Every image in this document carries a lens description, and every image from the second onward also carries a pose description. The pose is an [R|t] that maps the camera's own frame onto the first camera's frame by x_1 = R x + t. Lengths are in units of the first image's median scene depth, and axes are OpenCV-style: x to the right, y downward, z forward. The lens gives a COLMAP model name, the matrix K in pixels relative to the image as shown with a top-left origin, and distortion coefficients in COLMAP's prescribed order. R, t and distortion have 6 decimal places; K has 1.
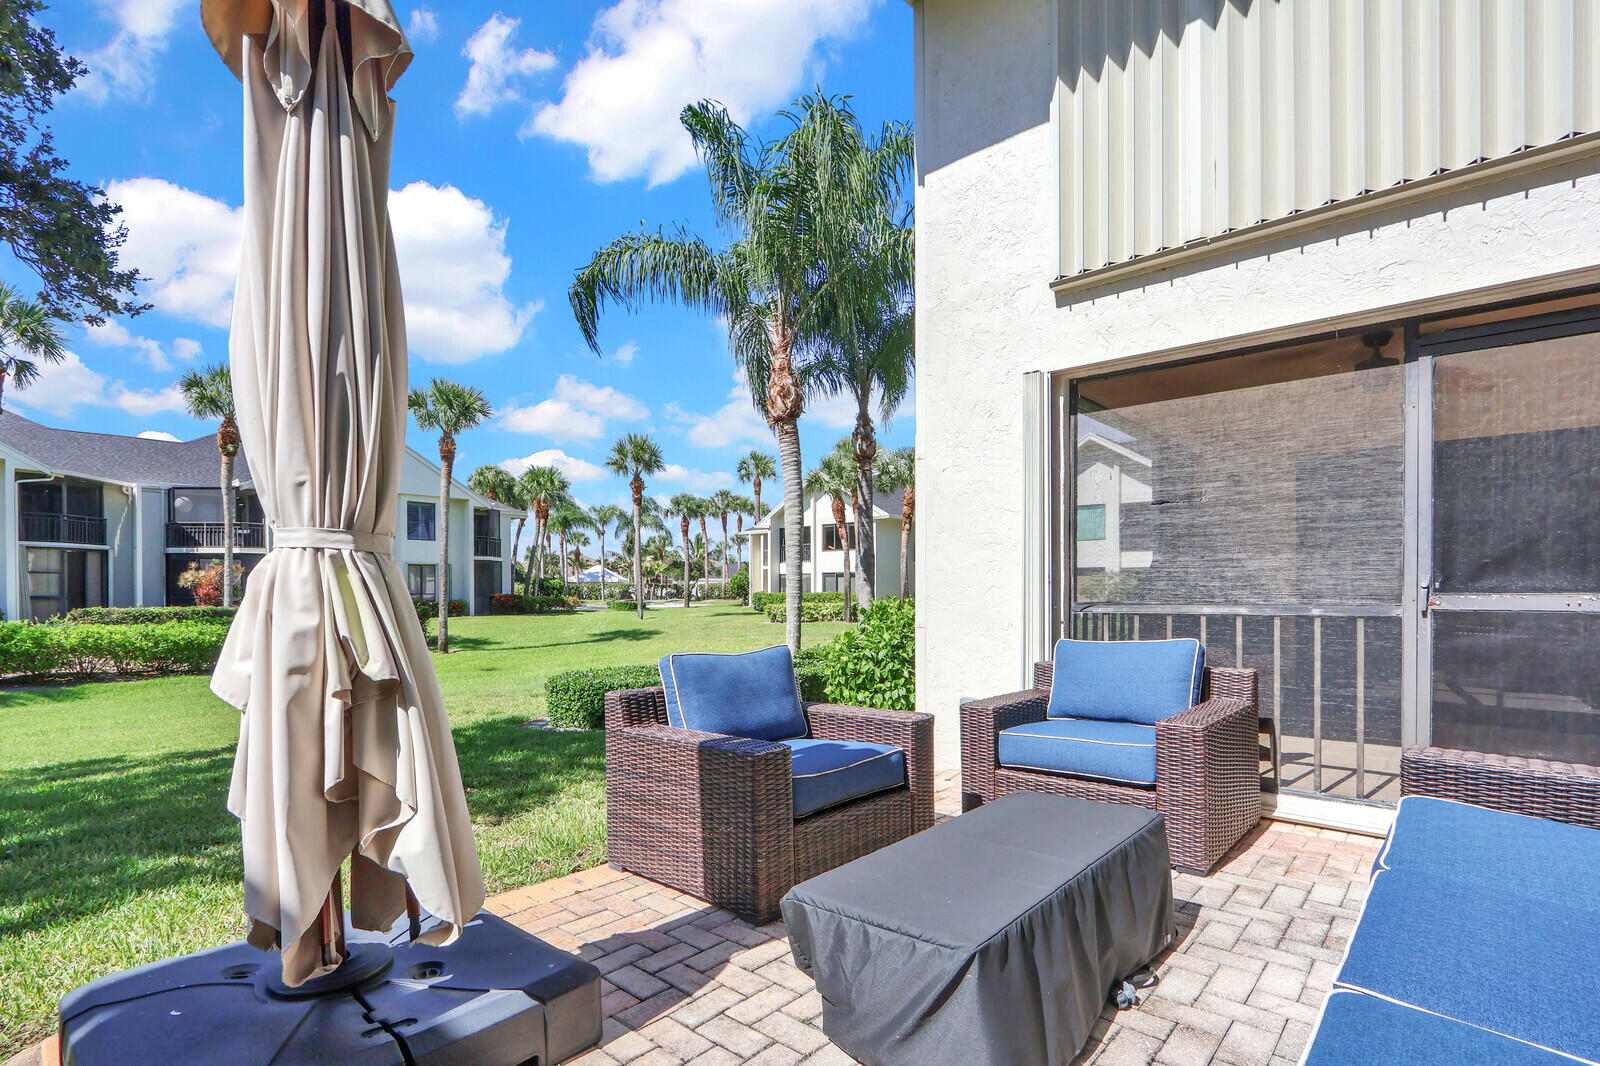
lens RADIAL K [[765.7, 0, 802.8], [0, 765.7, 592.6], [0, 0, 1]] dist [0.001581, 0.000122]
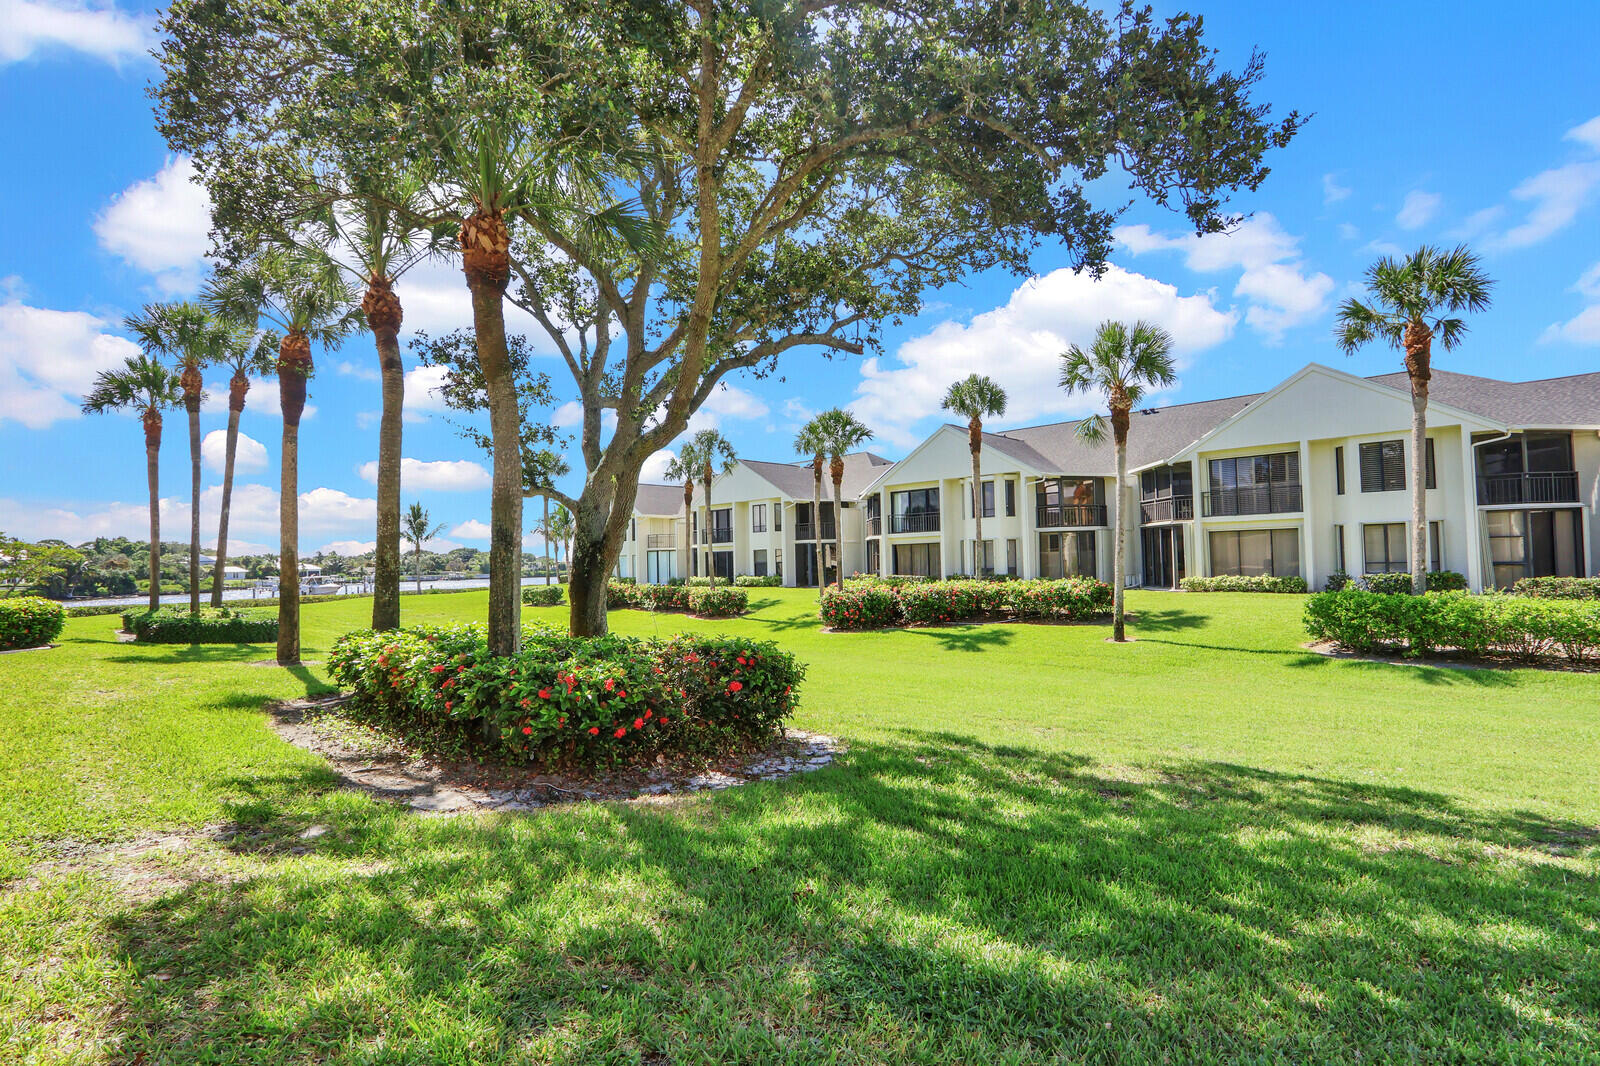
lens RADIAL K [[744.9, 0, 774.5], [0, 744.9, 526.7], [0, 0, 1]] dist [-0.003117, -0.000521]
pose [[-0.035446, -0.047626, -0.998236, -0.057040], [0.012159, 0.998769, -0.048083, -0.006372], [0.999298, -0.013842, -0.034824, 0.150146]]
